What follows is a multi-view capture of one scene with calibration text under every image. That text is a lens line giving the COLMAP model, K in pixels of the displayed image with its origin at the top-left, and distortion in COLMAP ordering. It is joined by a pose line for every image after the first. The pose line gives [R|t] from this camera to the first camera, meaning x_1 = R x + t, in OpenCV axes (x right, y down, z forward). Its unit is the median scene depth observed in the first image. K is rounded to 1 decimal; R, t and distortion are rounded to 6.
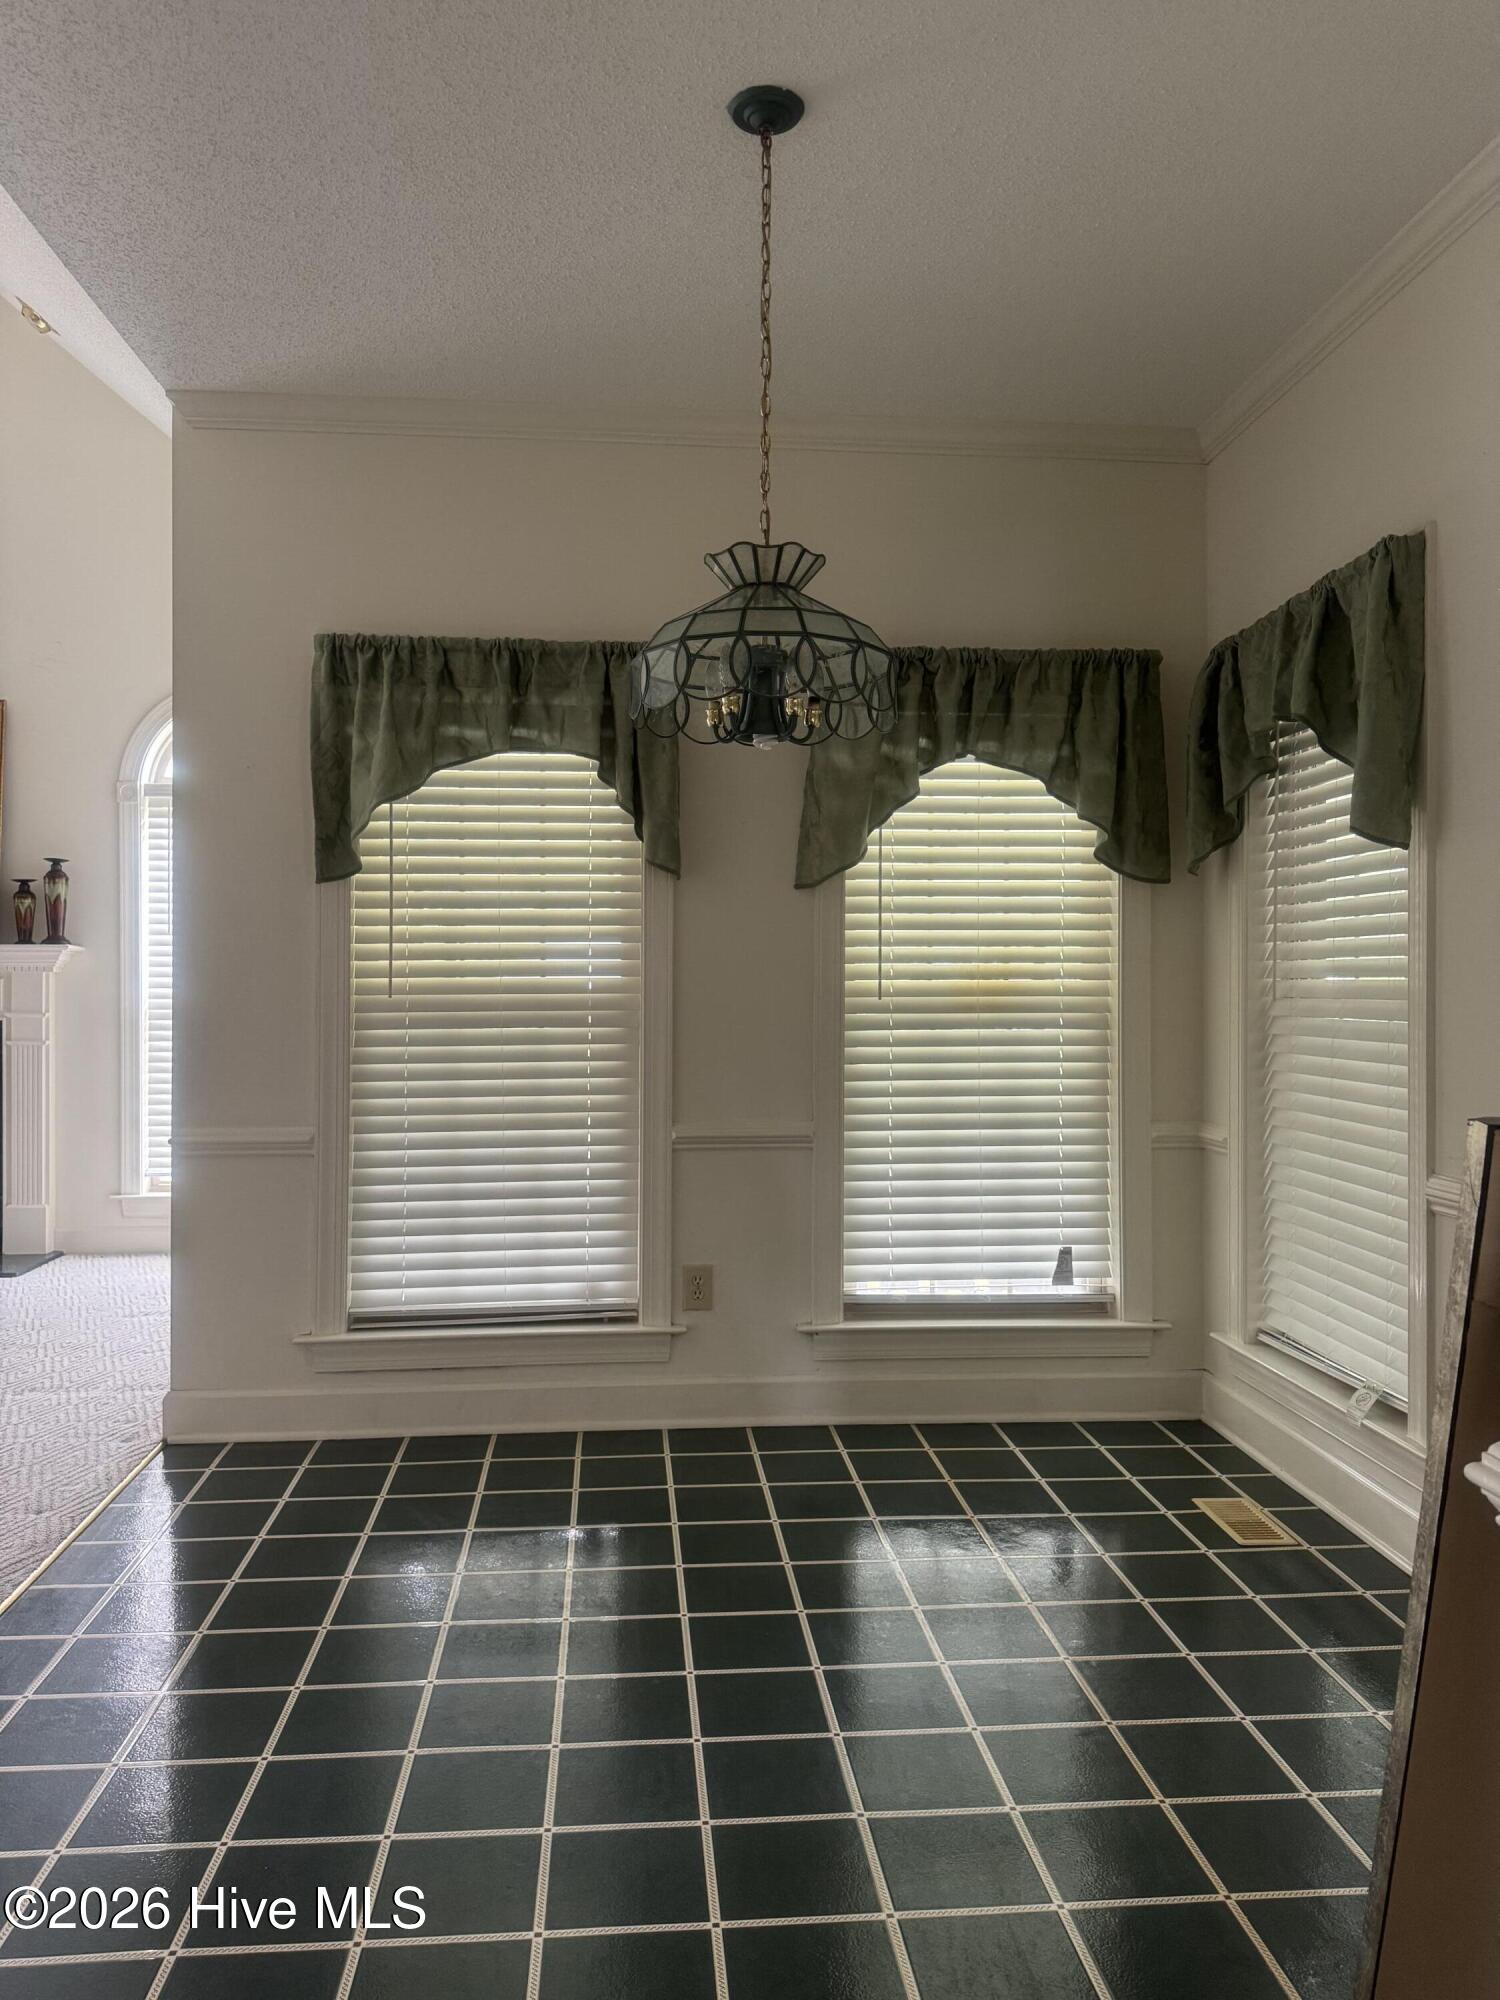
lens RADIAL K [[1407.2, 0, 727.9], [0, 1407.2, 996.1], [0, 0, 1]] dist [0.065232, -0.078086]
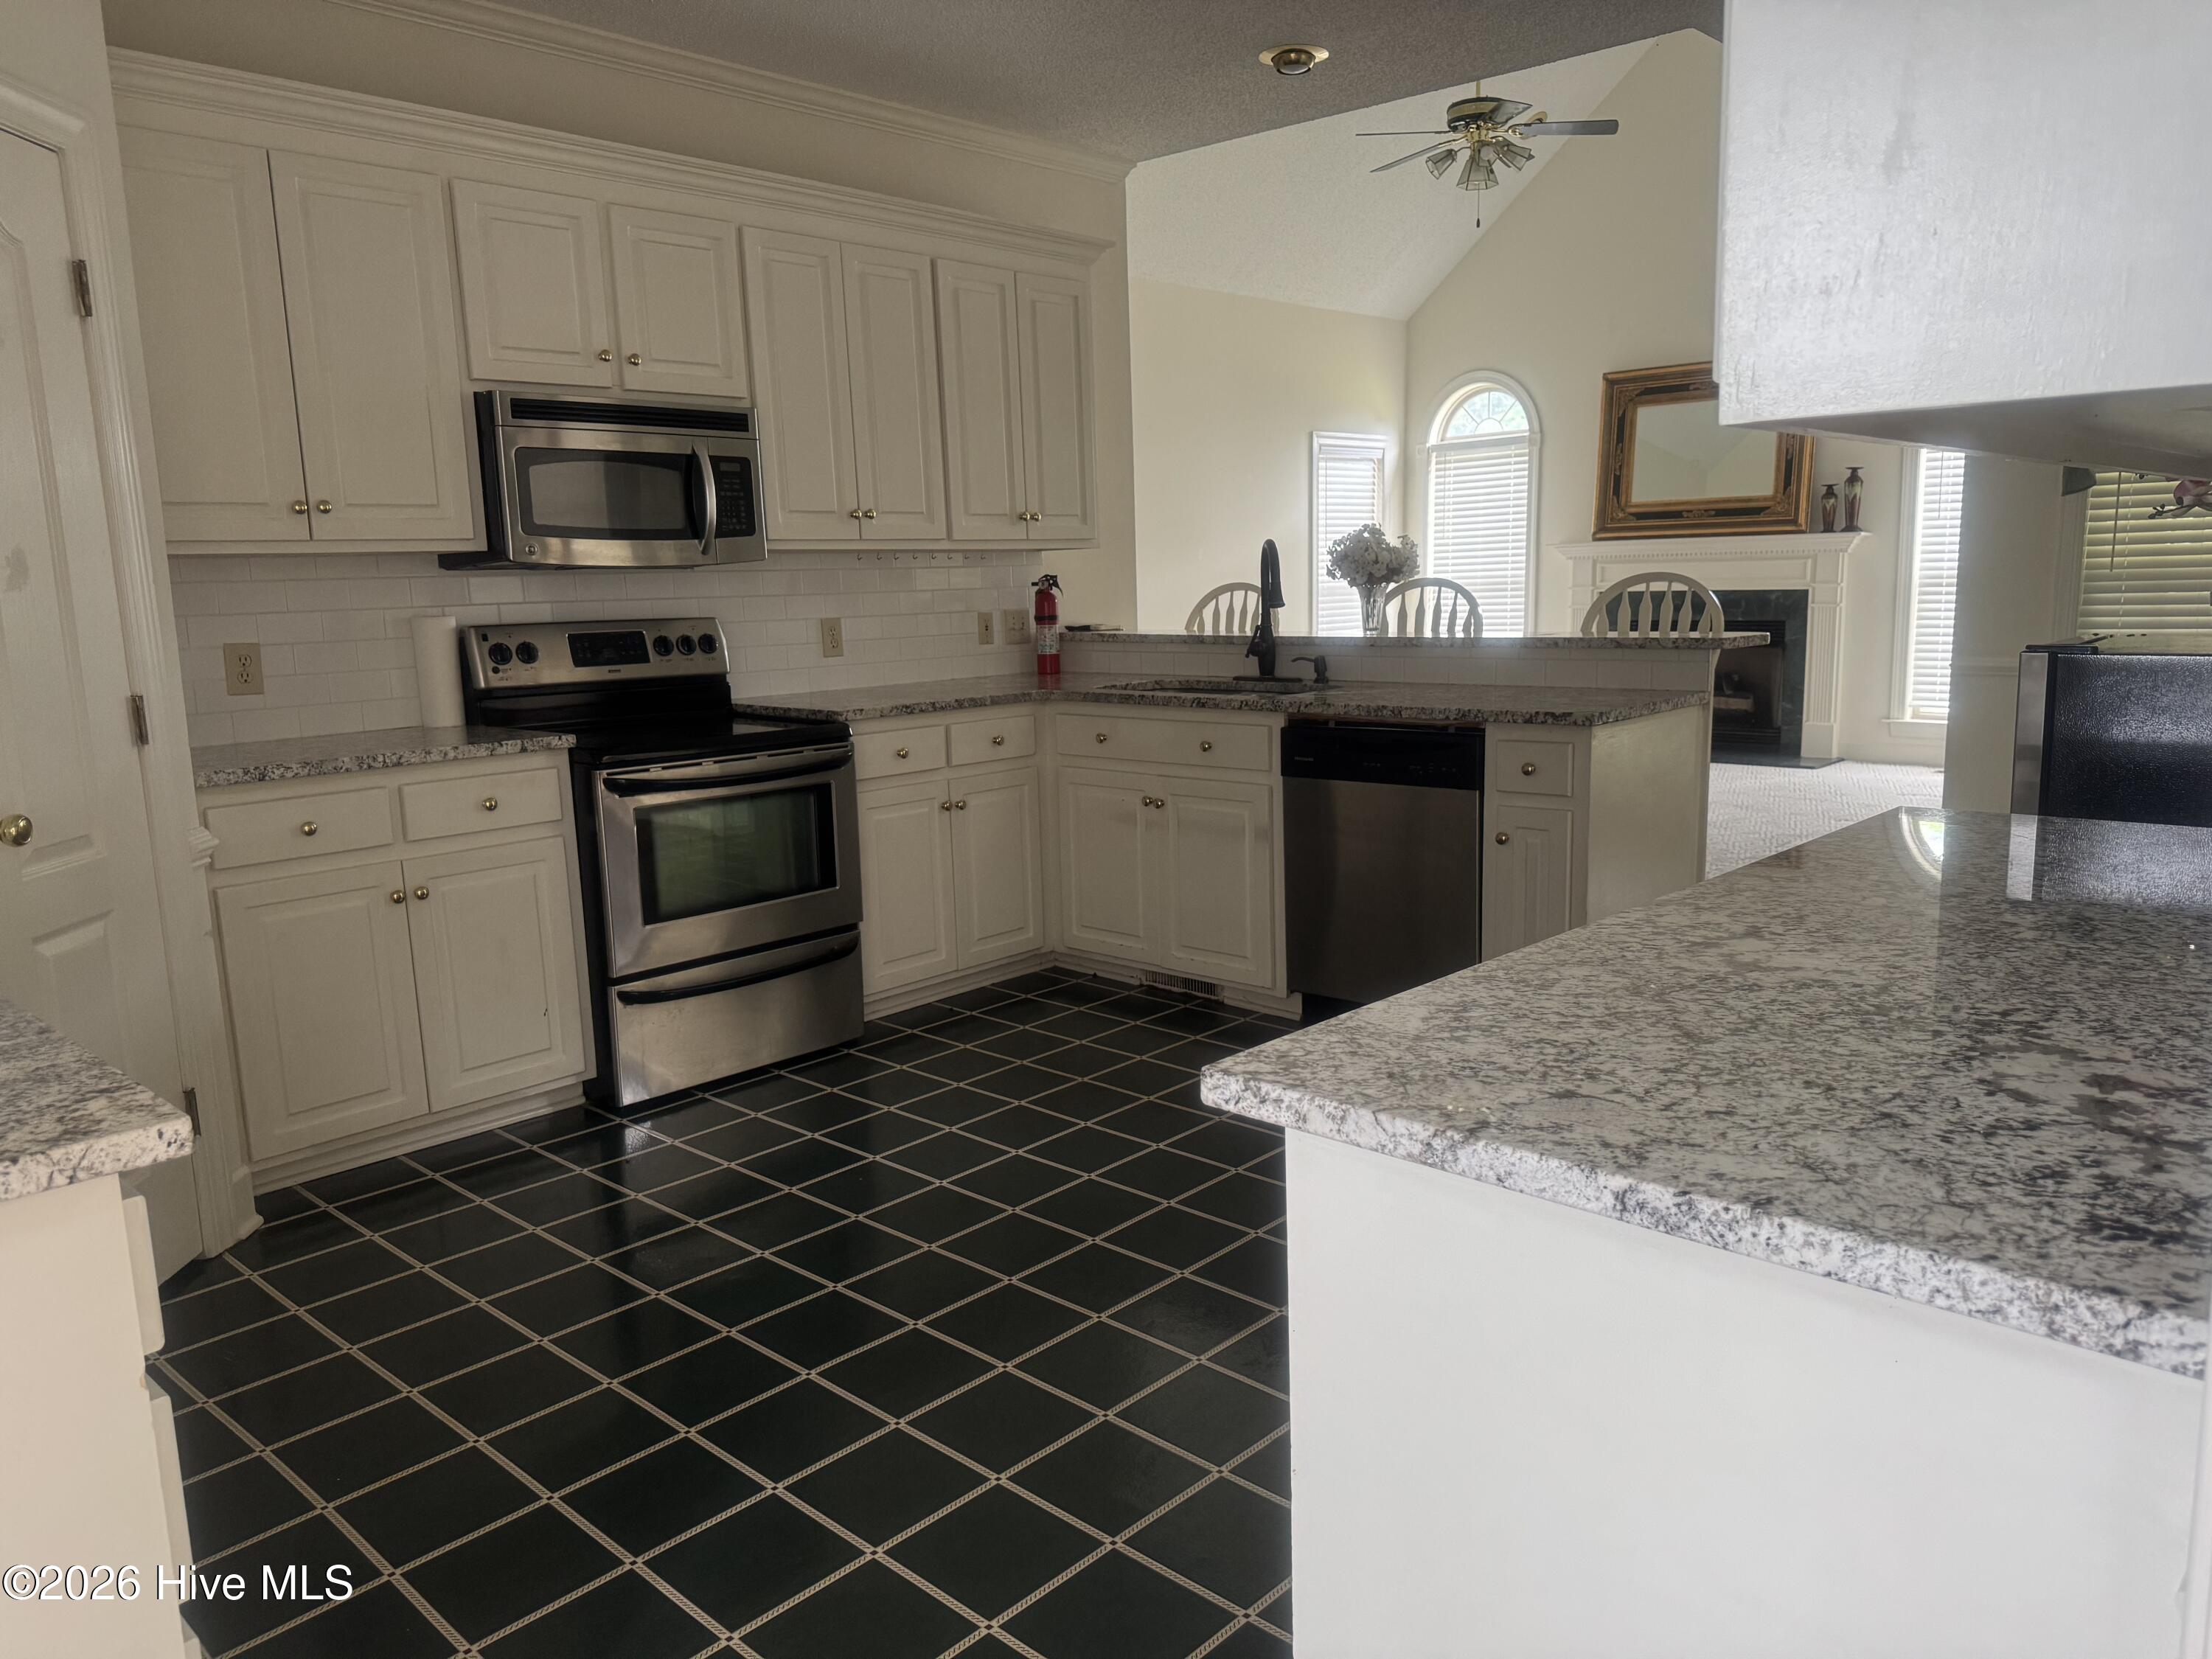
lens RADIAL K [[1556.4, 0, 1111.7], [0, 1556.4, 827.1], [0, 0, 1]] dist [0.065232, -0.078086]
pose [[0.675063, 0.102236, -0.730642, 0.284215], [0.021999, 0.987122, 0.158450, -0.019001], [0.737432, -0.123037, 0.664120, -0.886438]]
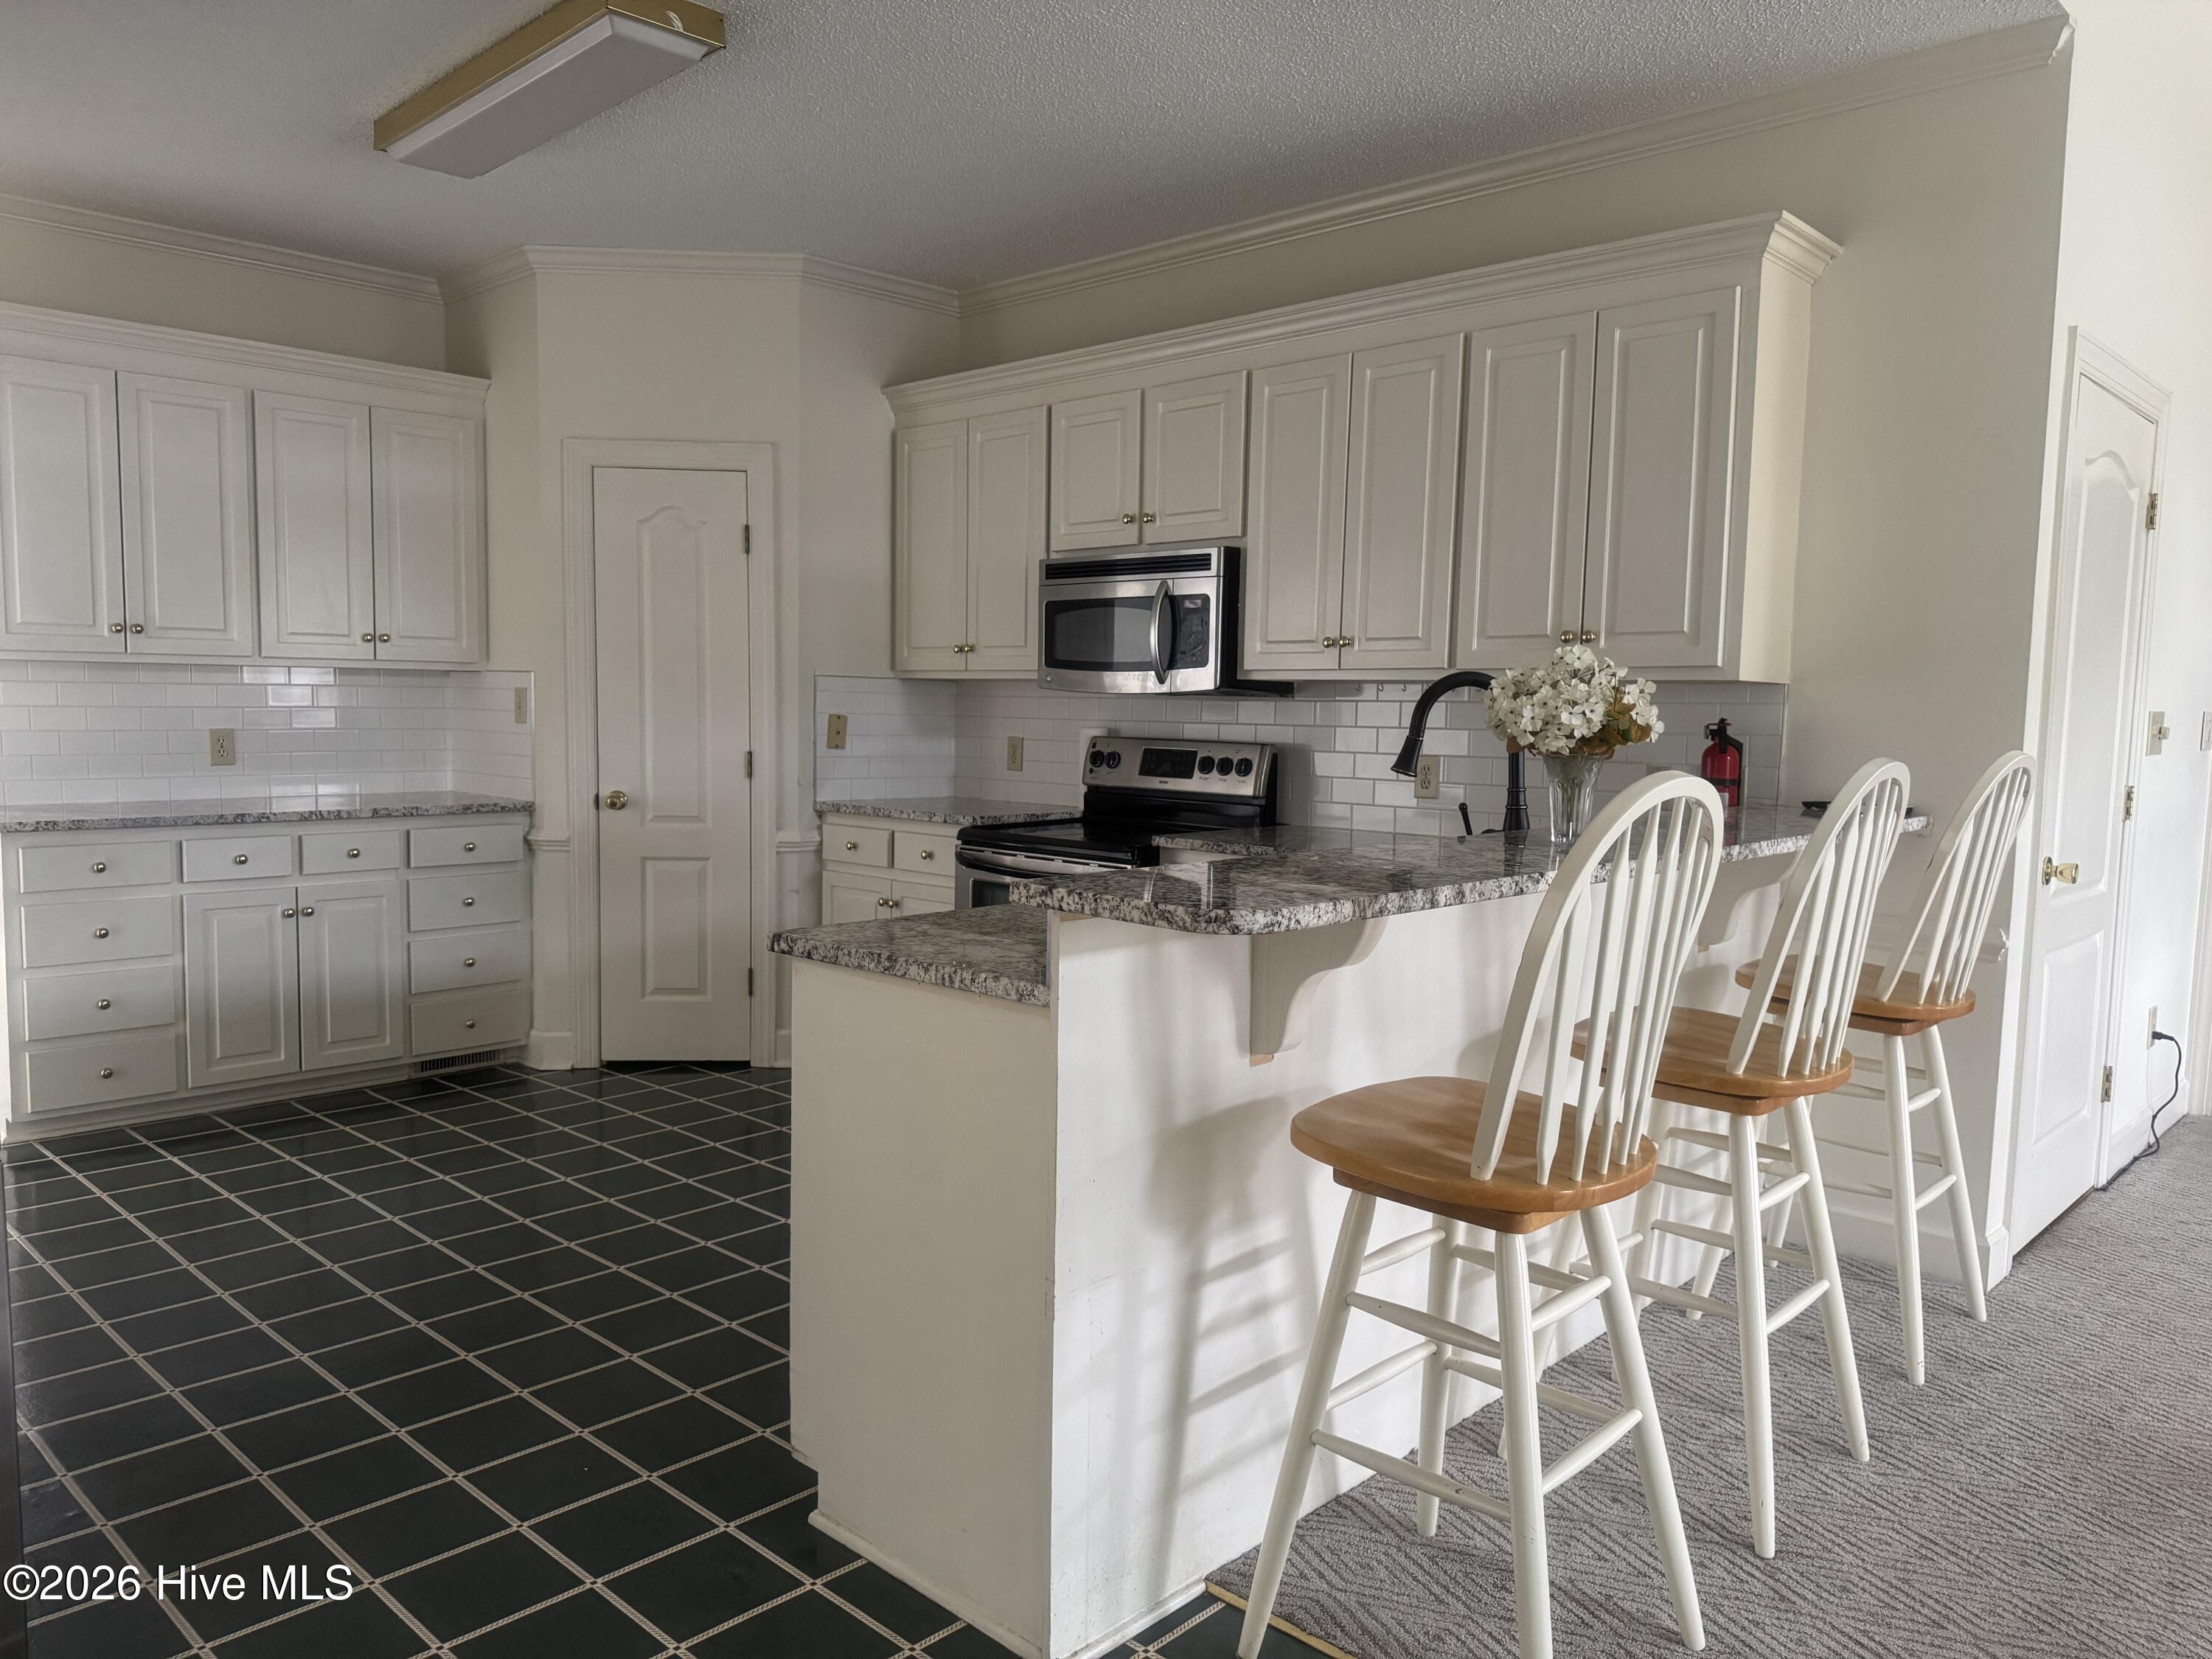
lens RADIAL K [[1556.4, 0, 1117.0], [0, 1556.4, 848.5], [0, 0, 1]] dist [0.065232, -0.078086]
pose [[-0.738714, 0.048541, -0.672268, 0.114651], [-0.025197, 0.994717, 0.099511, -0.032337], [0.673547, 0.090449, -0.733589, 0.528371]]
